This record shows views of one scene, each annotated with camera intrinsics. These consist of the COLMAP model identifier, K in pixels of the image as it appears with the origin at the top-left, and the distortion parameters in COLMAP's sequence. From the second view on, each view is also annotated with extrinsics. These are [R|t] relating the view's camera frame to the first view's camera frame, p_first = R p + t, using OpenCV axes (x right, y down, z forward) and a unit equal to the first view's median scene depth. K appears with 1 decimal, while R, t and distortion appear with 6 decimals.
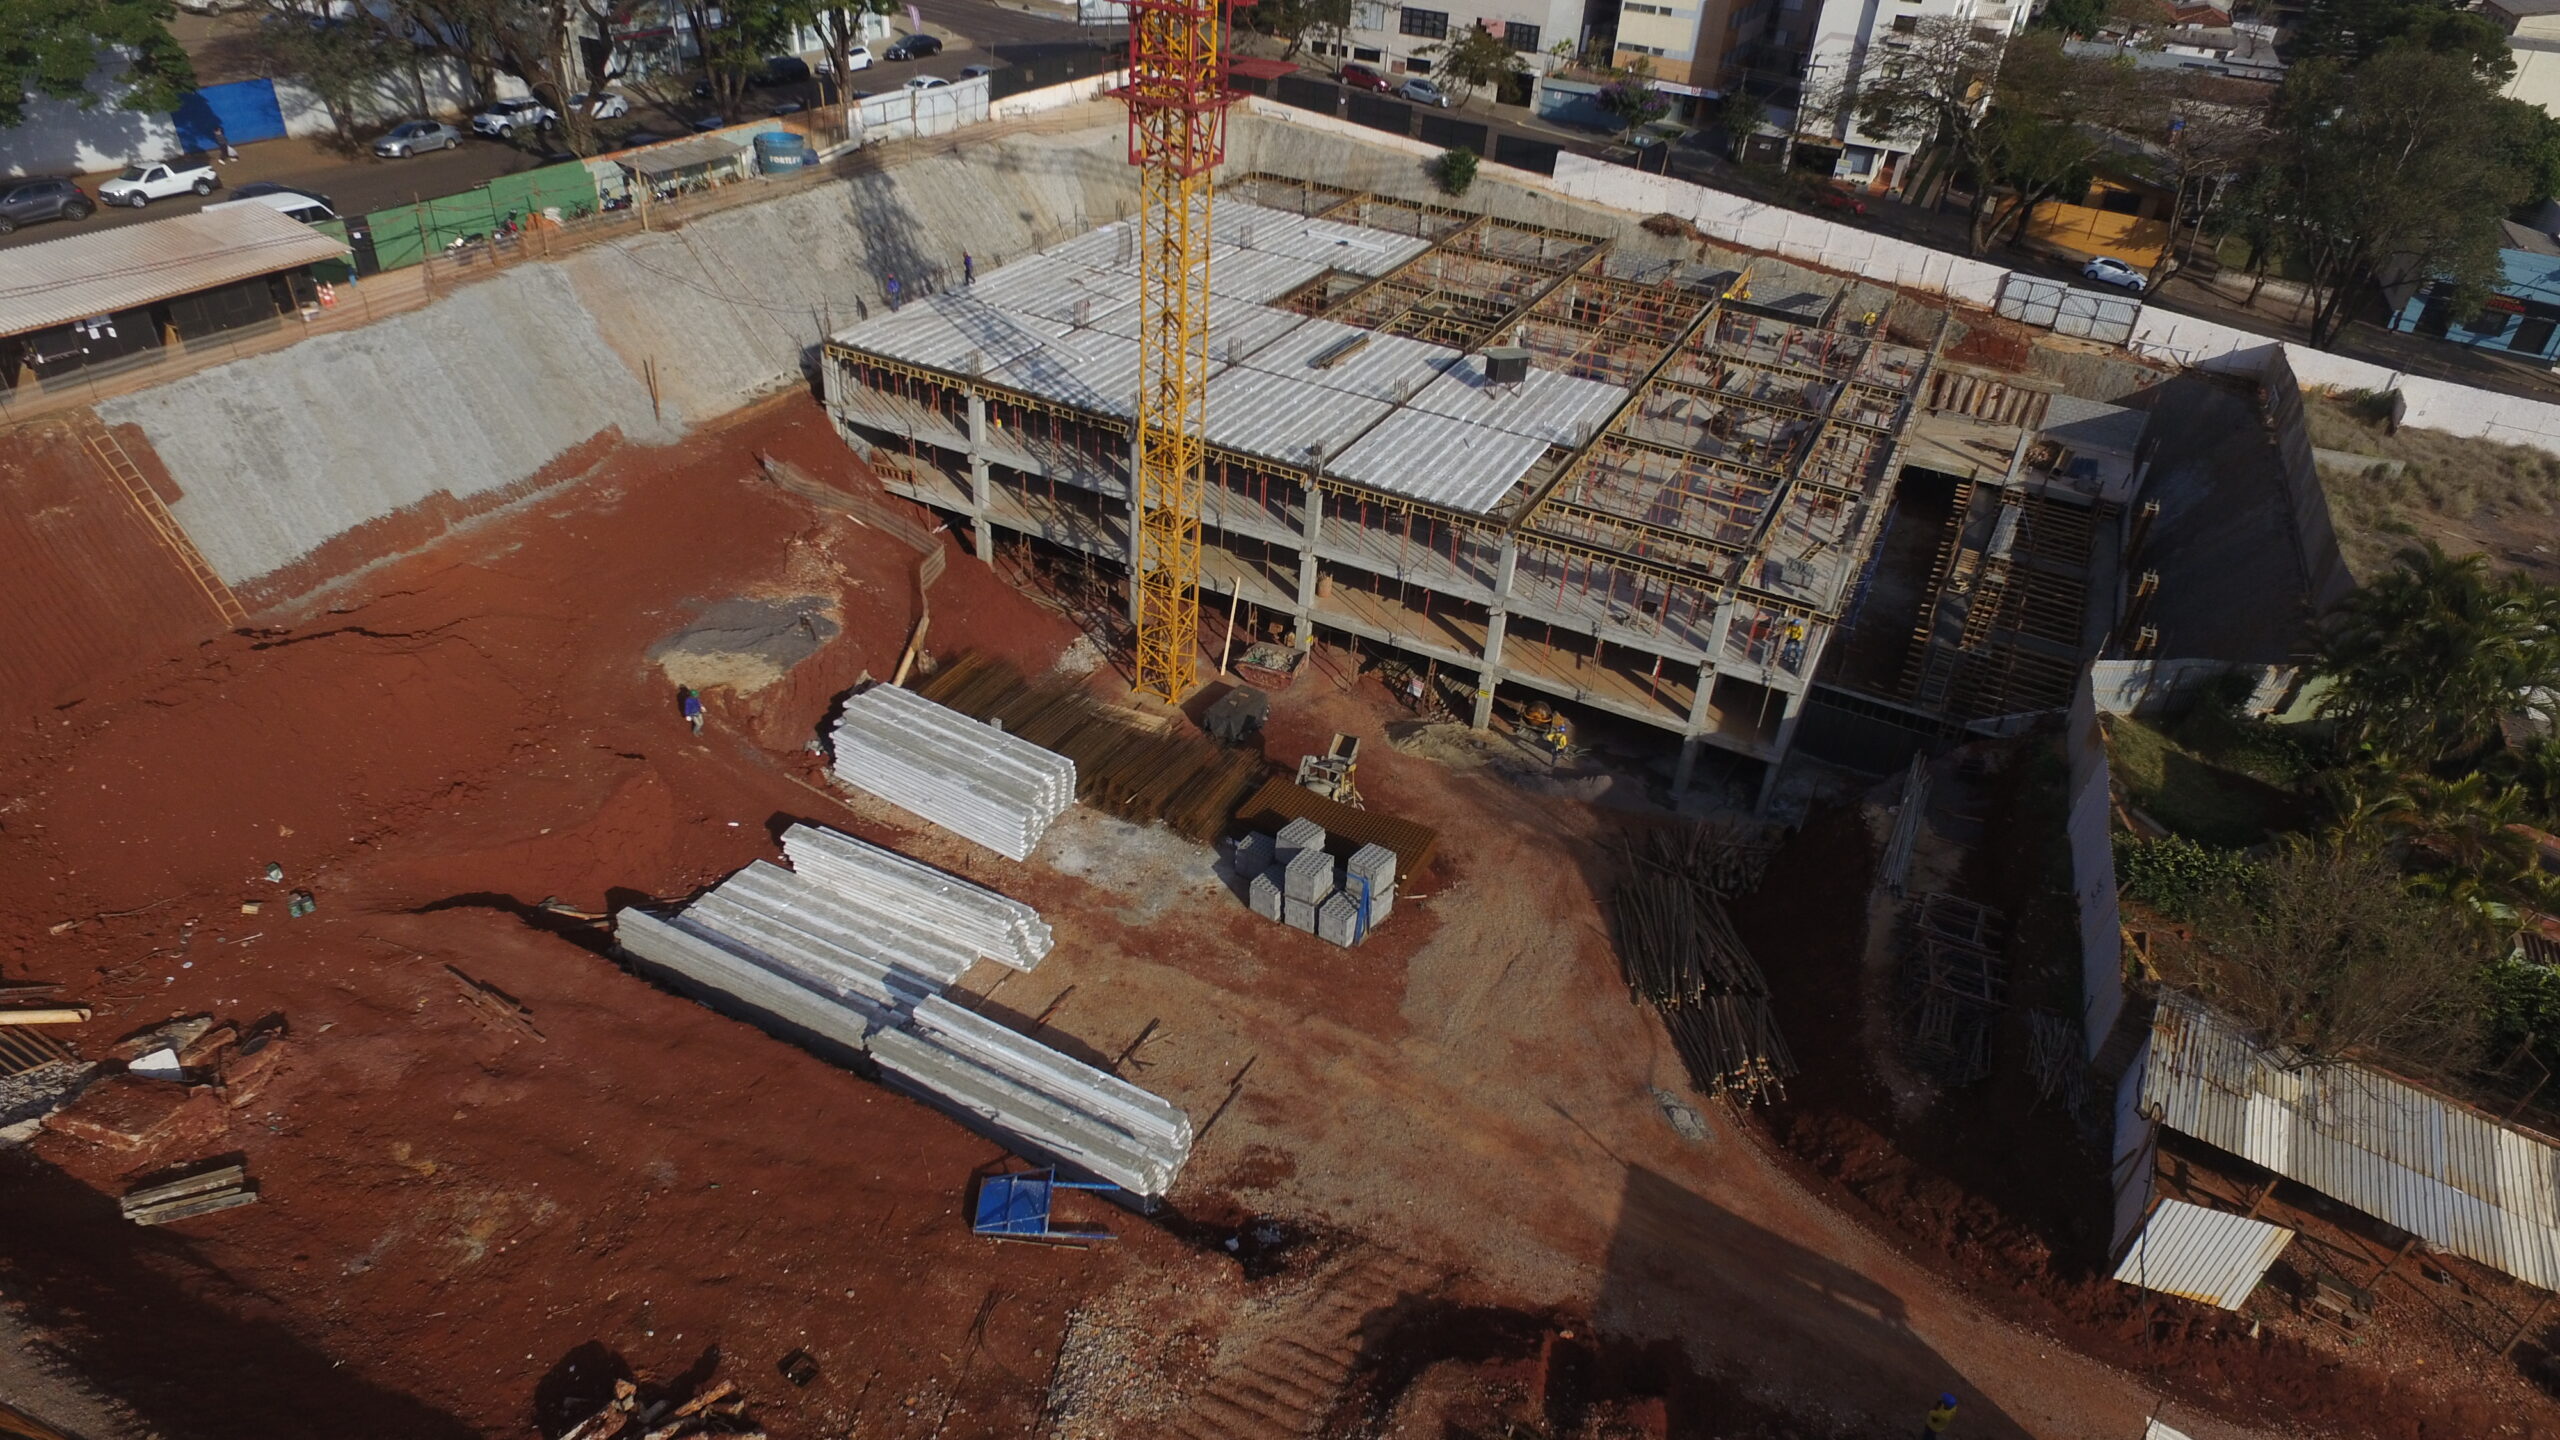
lens RADIAL K [[1455.0, 0, 1280.0], [0, 1455.0, 720.0], [0, 0, 1]] dist [-0.023674, 0.025497]
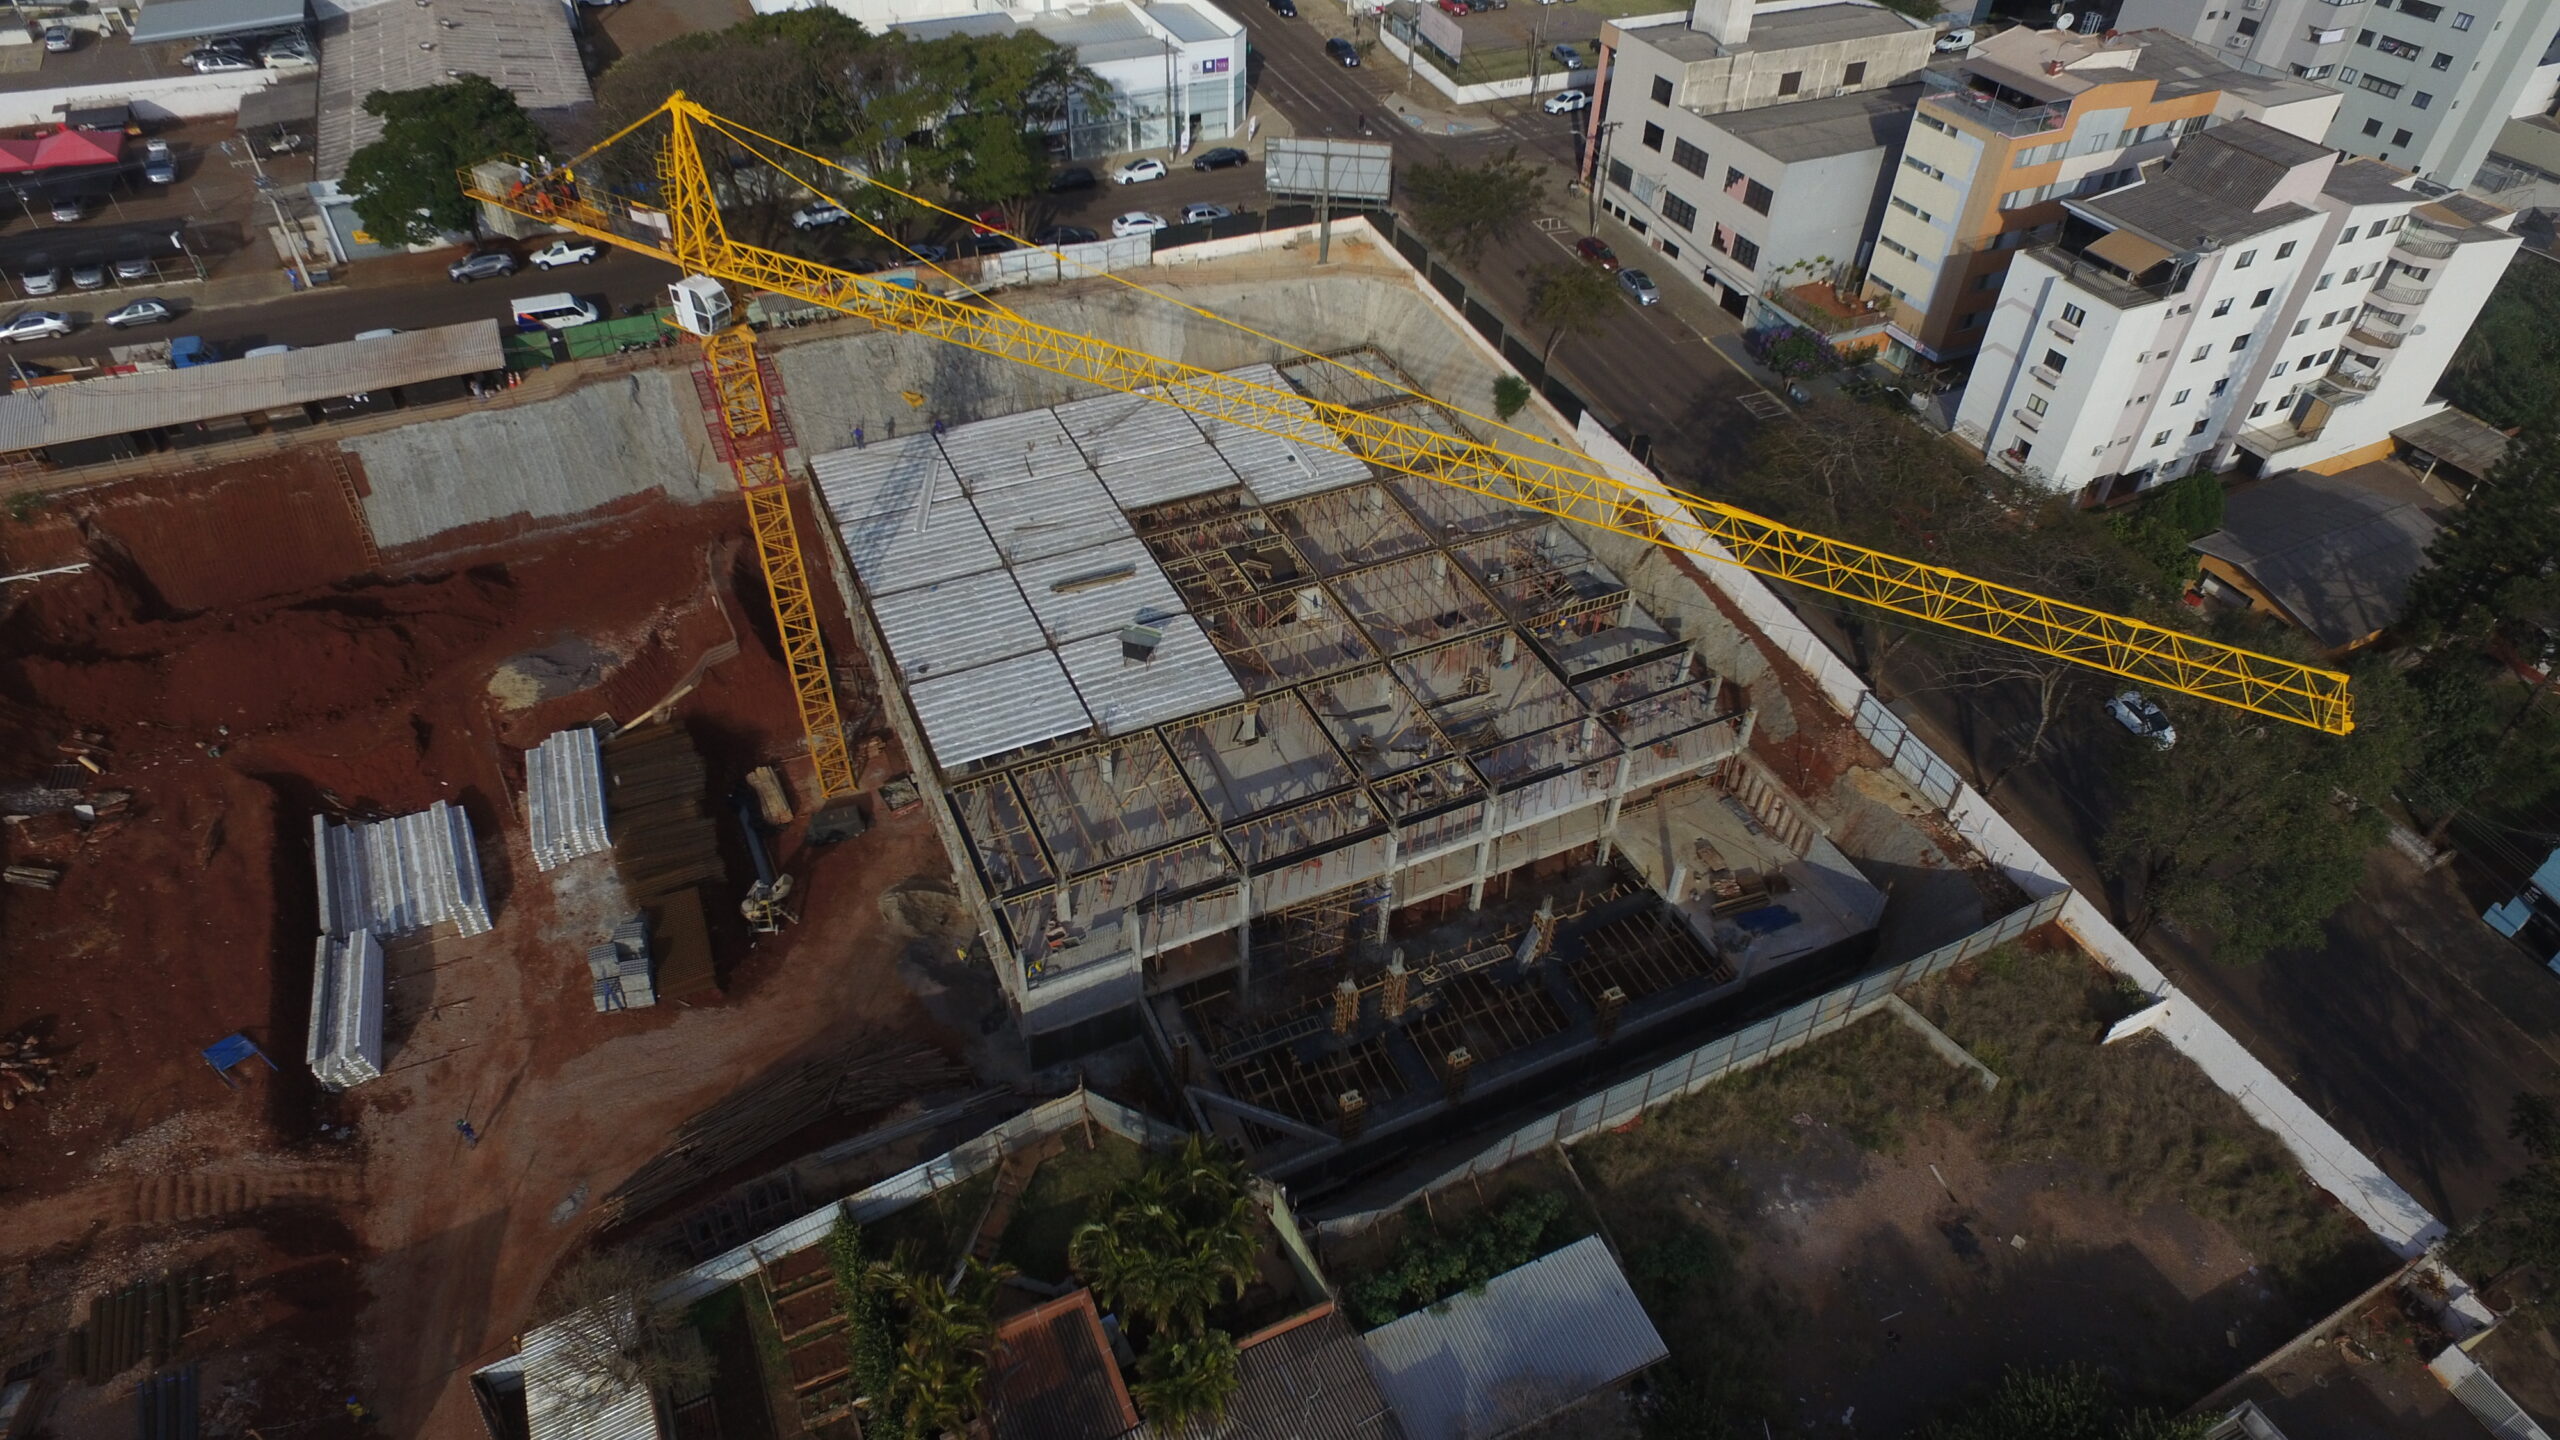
lens RADIAL K [[1455.0, 0, 1280.0], [0, 1455.0, 720.0], [0, 0, 1]] dist [-0.023674, 0.025497]
pose [[0.793488, 0.370578, -0.482751, 0.930615], [-0.319168, 0.928790, 0.188364, -0.488918], [0.518178, 0.004614, 0.855260, 0.025431]]
